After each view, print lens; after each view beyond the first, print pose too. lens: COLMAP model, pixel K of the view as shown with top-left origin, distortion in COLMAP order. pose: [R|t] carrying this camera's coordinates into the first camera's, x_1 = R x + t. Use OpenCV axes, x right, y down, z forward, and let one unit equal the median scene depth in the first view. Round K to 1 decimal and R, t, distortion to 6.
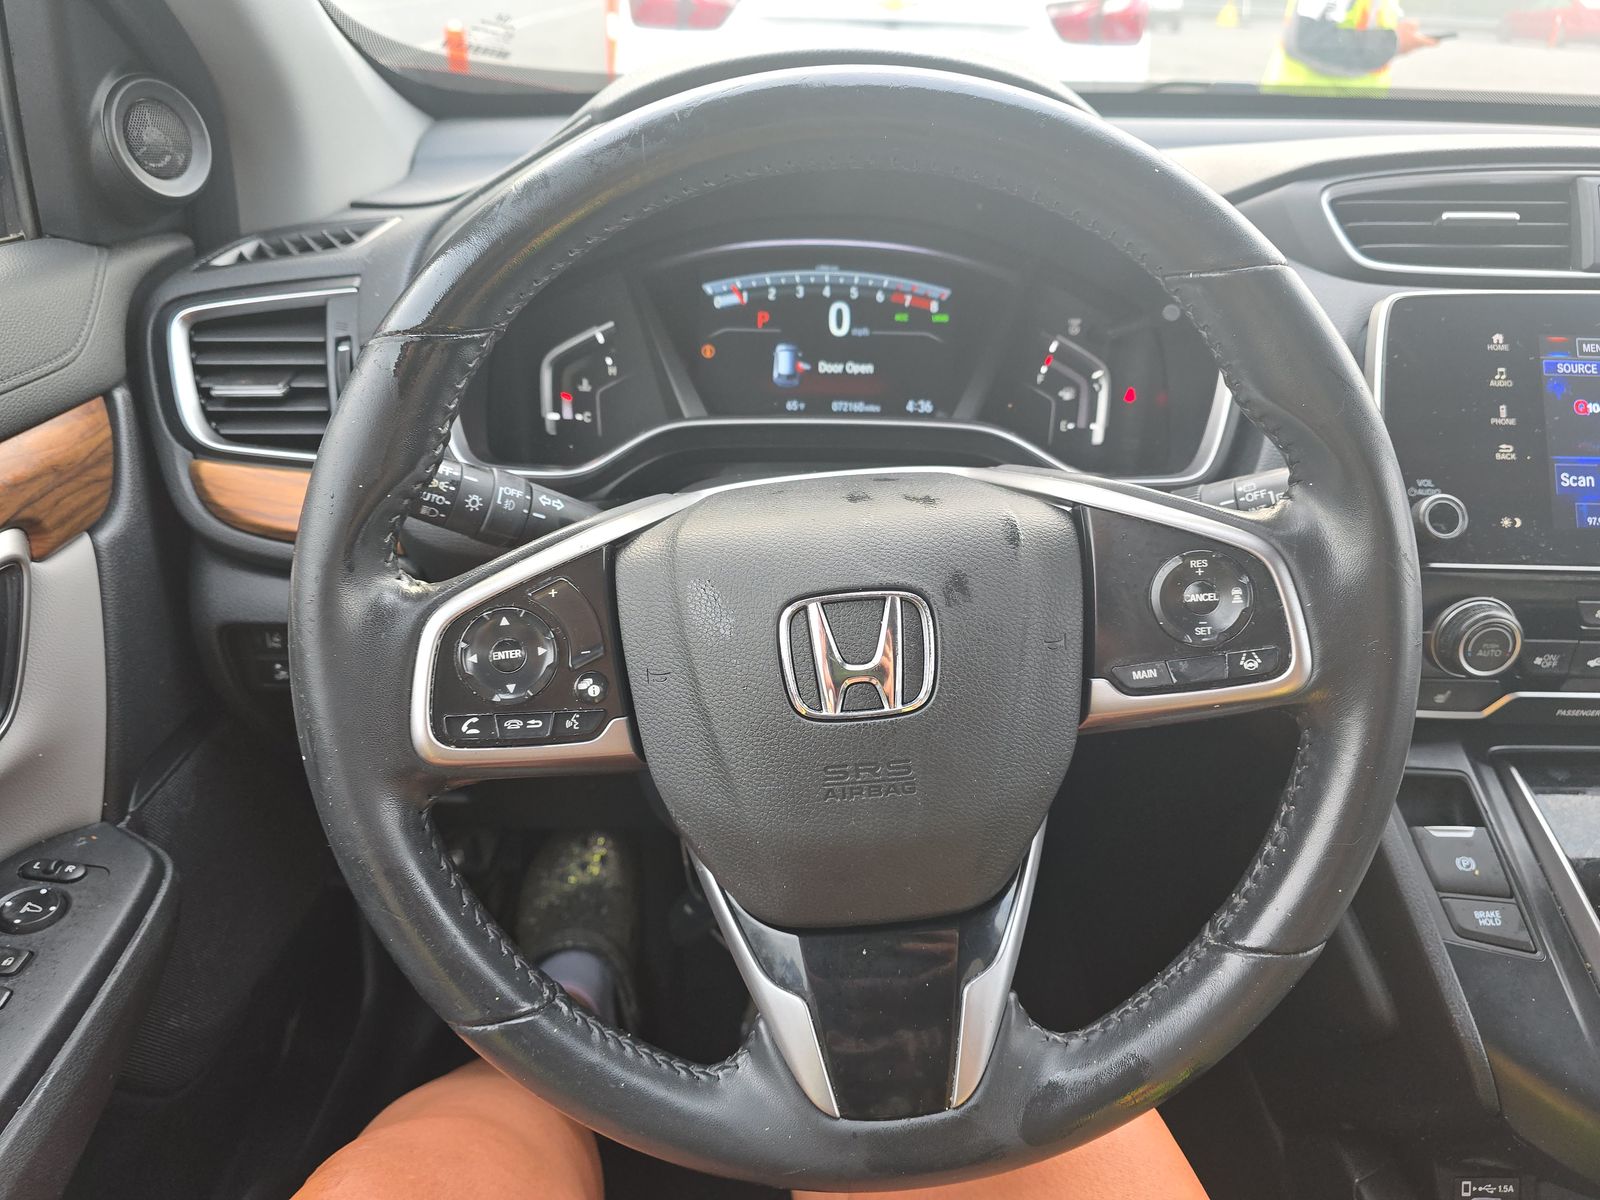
lens RADIAL K [[1081.6, 0, 800.0], [0, 1081.6, 600.0], [0, 0, 1]] dist [0.049506, -0.069072]
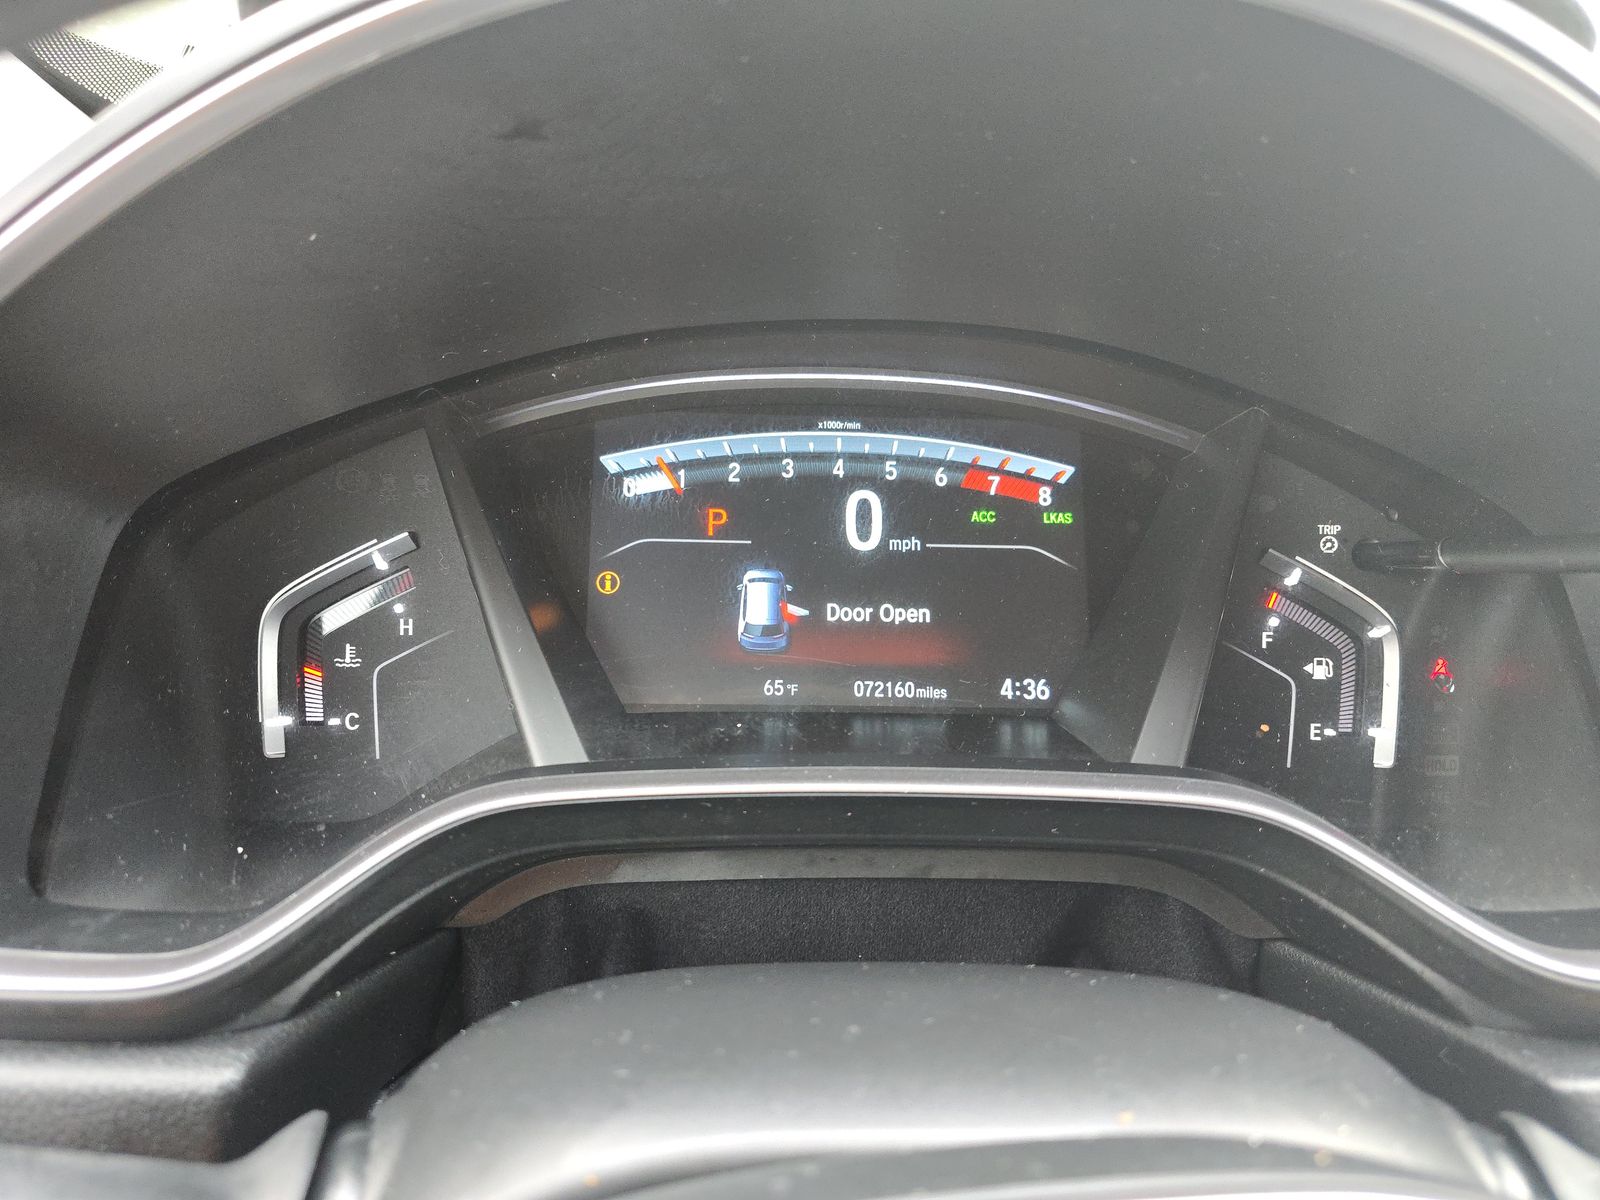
lens RADIAL K [[1081.6, 0, 800.0], [0, 1081.6, 600.0], [0, 0, 1]] dist [0.049506, -0.069072]
pose [[0.999662, -0.001793, 0.025944, -0.008014], [0.004944, 0.992528, -0.121921, -0.161695], [-0.025531, 0.122008, 0.992201, 0.503041]]
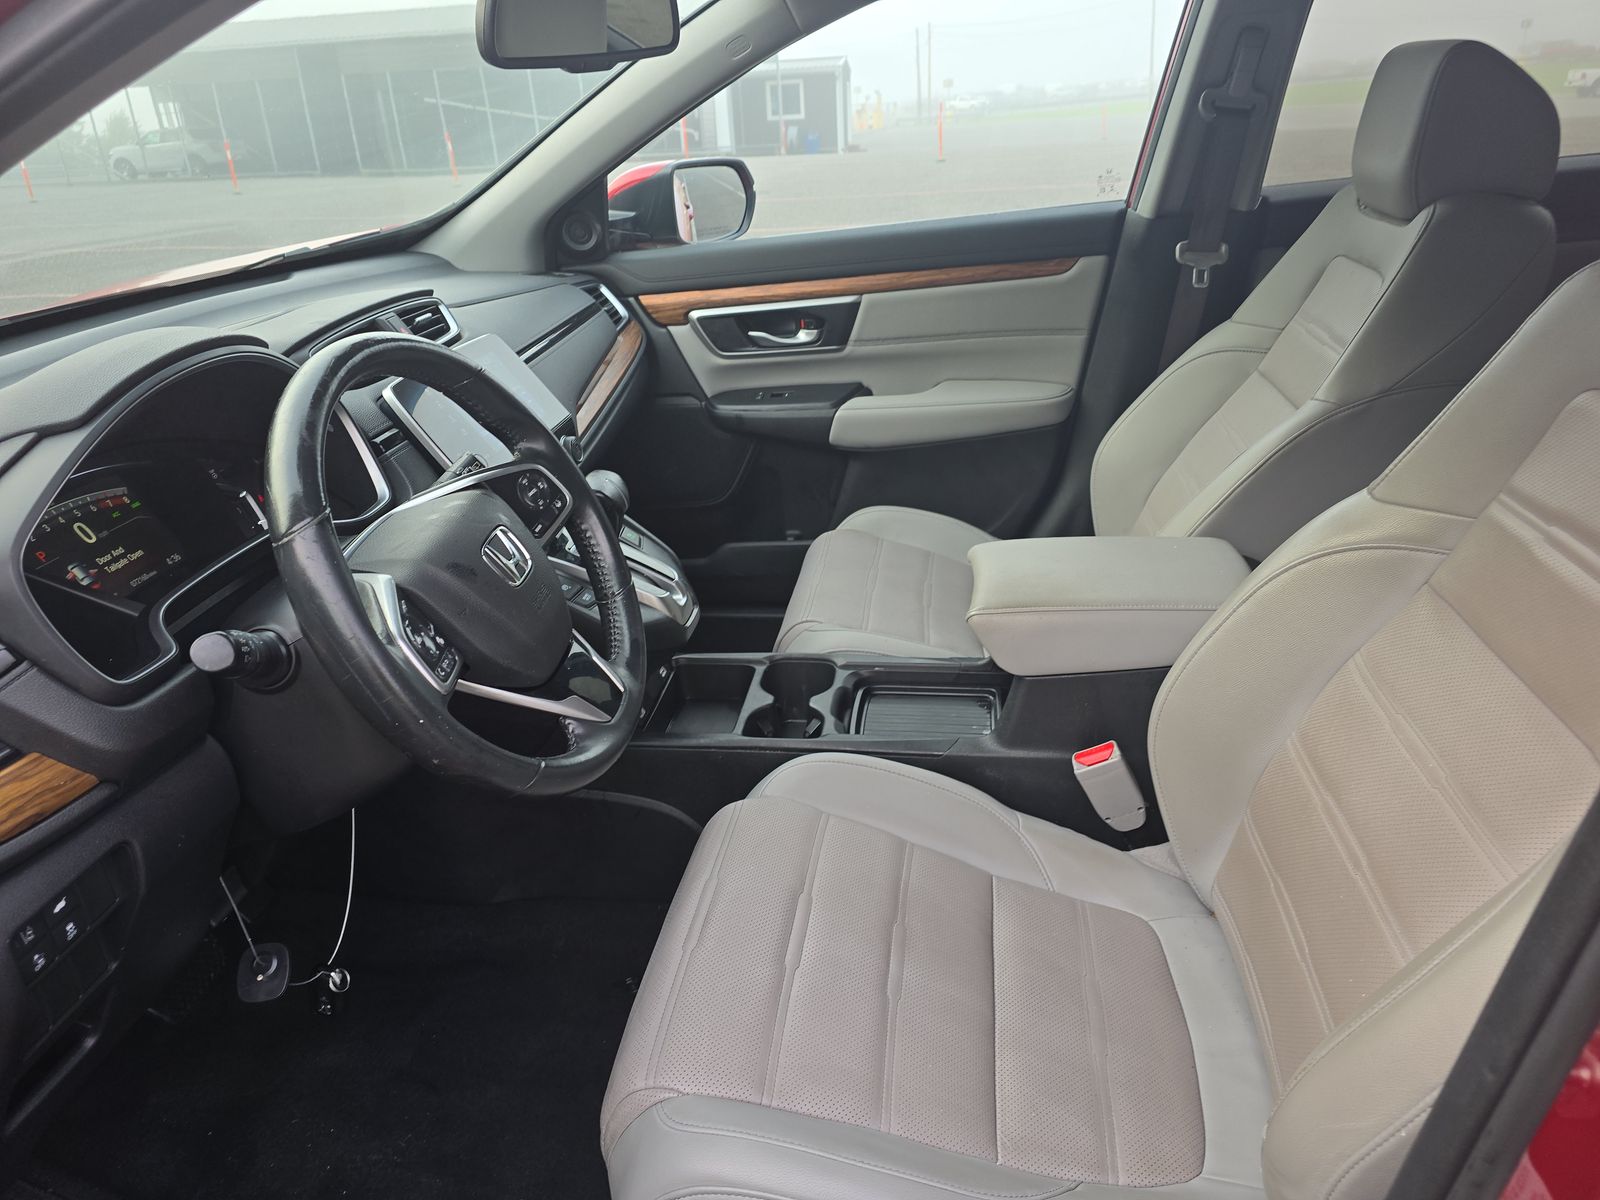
lens RADIAL K [[1081.6, 0, 800.0], [0, 1081.6, 600.0], [0, 0, 1]] dist [0.049506, -0.069072]
pose [[0.146977, -0.439302, 0.886234, -1.086484], [0.528249, 0.792357, 0.305161, -0.141199], [-0.836272, 0.423301, 0.348519, -0.173435]]
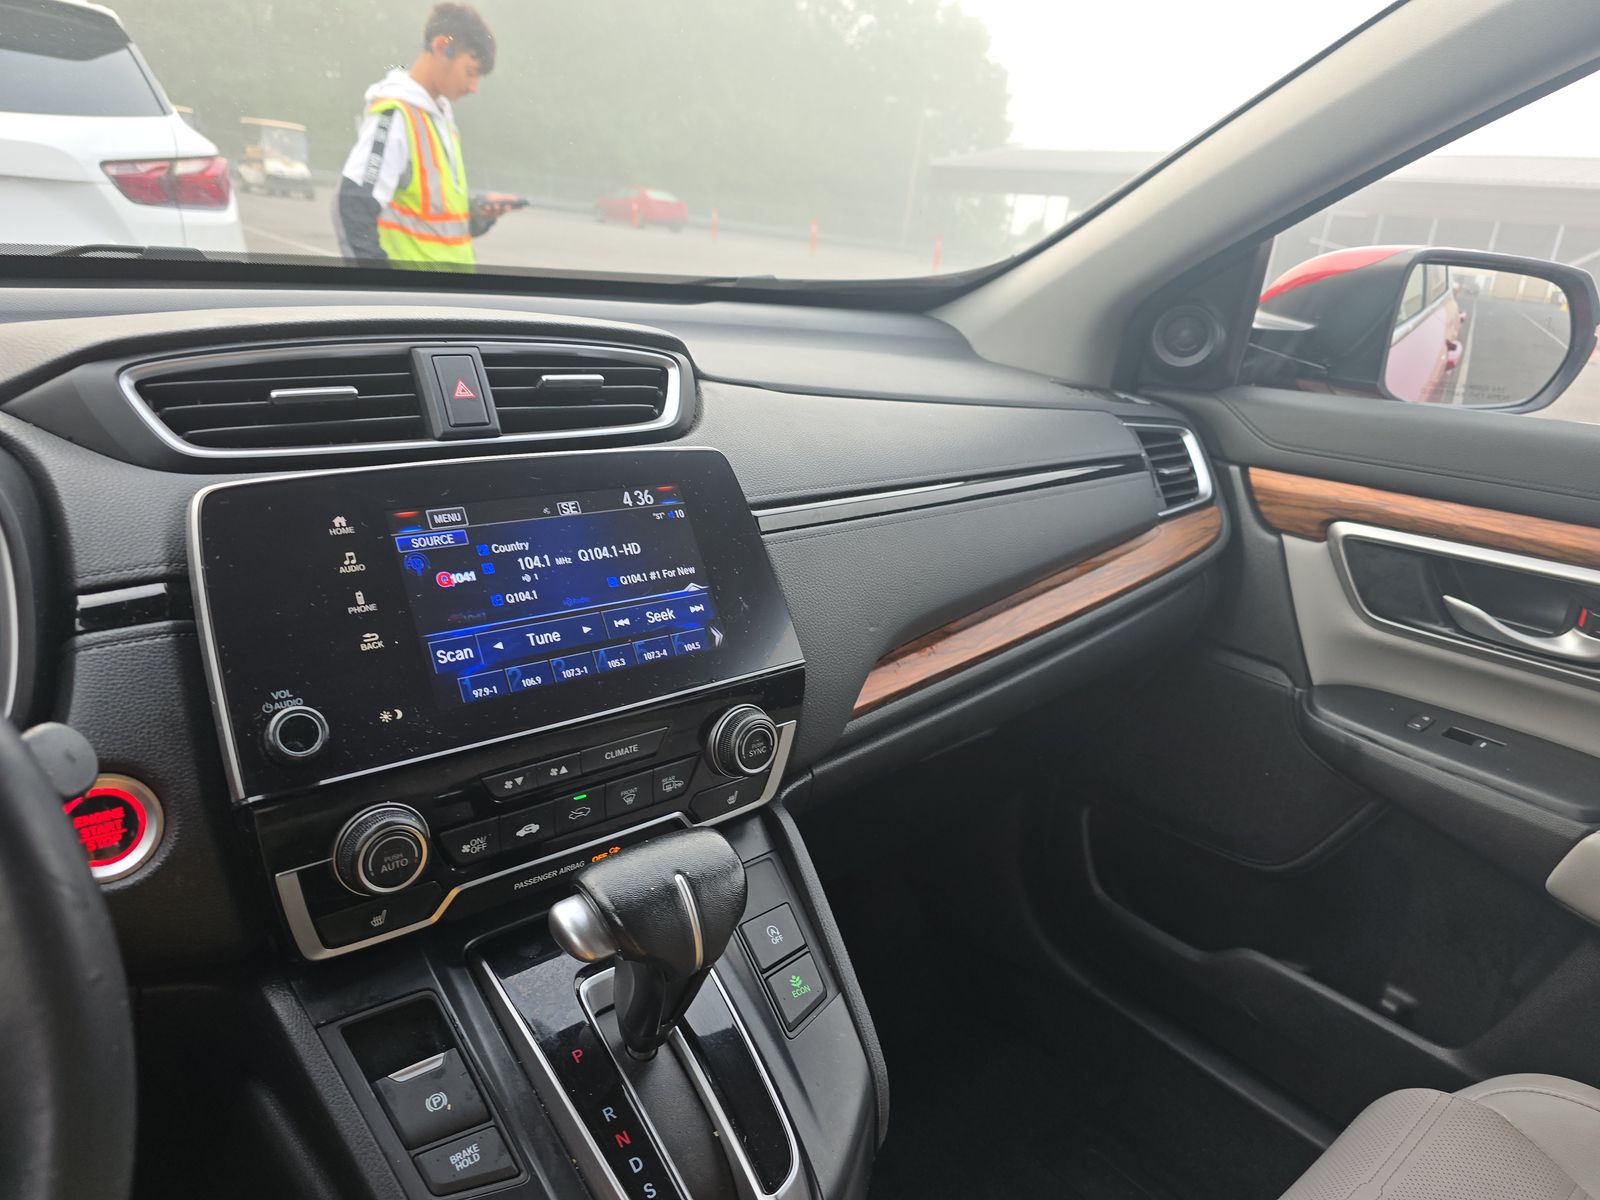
lens RADIAL K [[1081.6, 0, 800.0], [0, 1081.6, 600.0], [0, 0, 1]] dist [0.049506, -0.069072]
pose [[0.766123, -0.168173, 0.620301, 0.293223], [0.248305, 0.967667, -0.044328, -0.031470], [-0.592790, 0.187984, 0.783110, 0.049359]]
